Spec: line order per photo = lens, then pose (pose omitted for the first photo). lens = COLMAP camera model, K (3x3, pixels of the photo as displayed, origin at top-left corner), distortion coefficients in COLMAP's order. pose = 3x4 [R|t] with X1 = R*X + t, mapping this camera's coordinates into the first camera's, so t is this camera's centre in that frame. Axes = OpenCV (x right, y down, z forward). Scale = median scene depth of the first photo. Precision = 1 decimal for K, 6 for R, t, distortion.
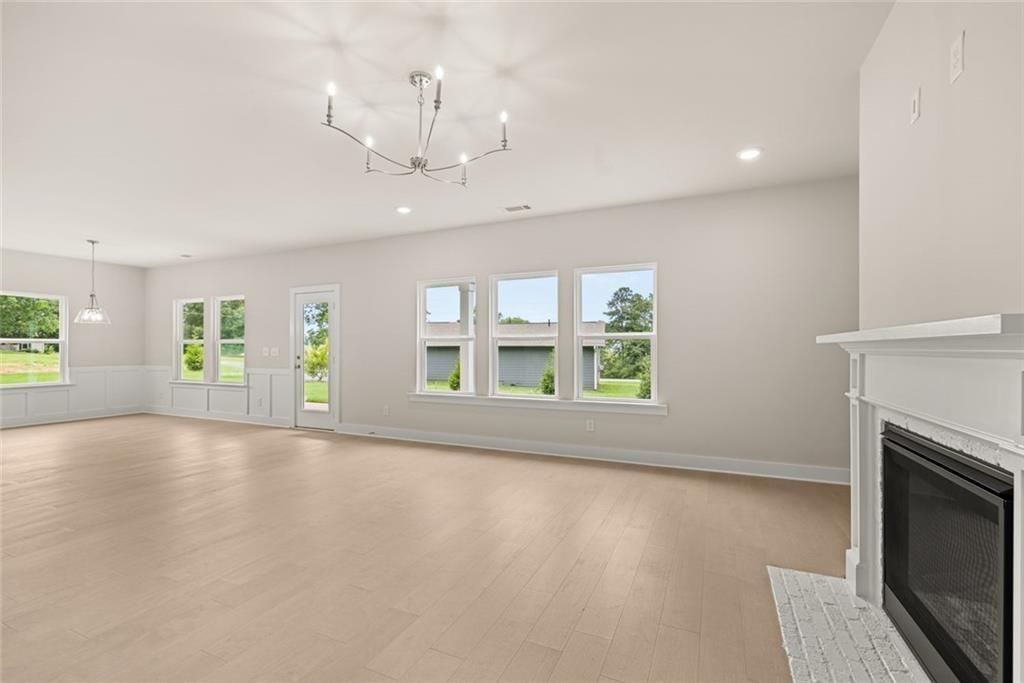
lens RADIAL K [[452.6, 0, 512.5], [0, 452.6, 344.0], [0, 0, 1]] dist [0.003228, 0.000840]
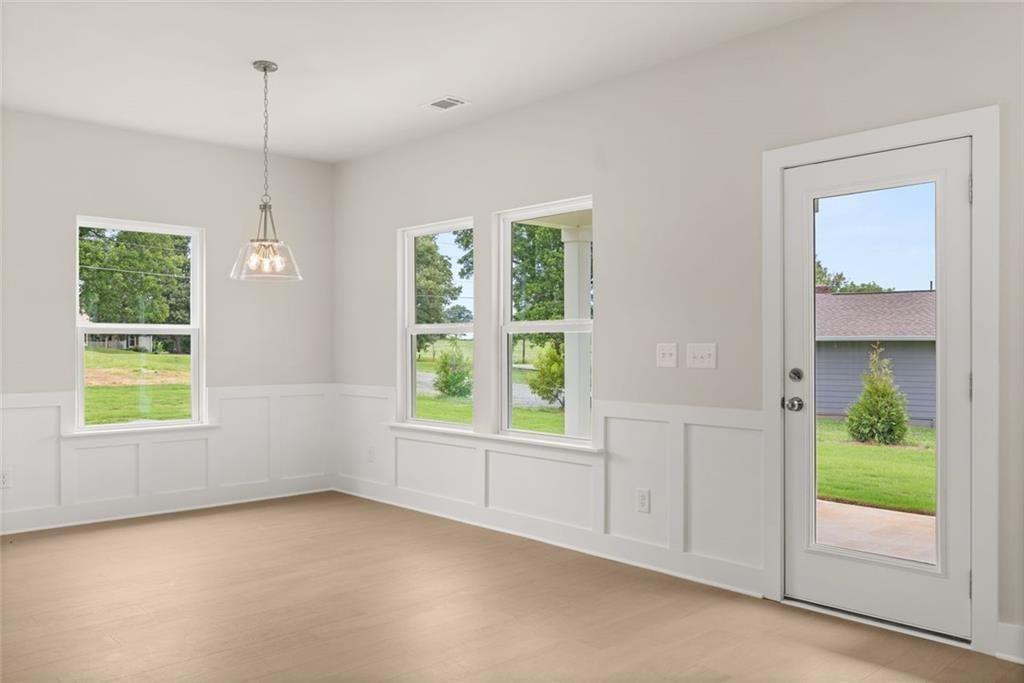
lens RADIAL K [[861.9, 0, 510.6], [0, 861.9, 339.2], [0, 0, 1]] dist [0.004992, -0.000437]
pose [[0.918387, -0.003203, -0.395670, -0.369605], [0.004183, 0.999990, 0.001616, 0.003744], [0.395661, -0.003139, 0.918391, 0.341321]]
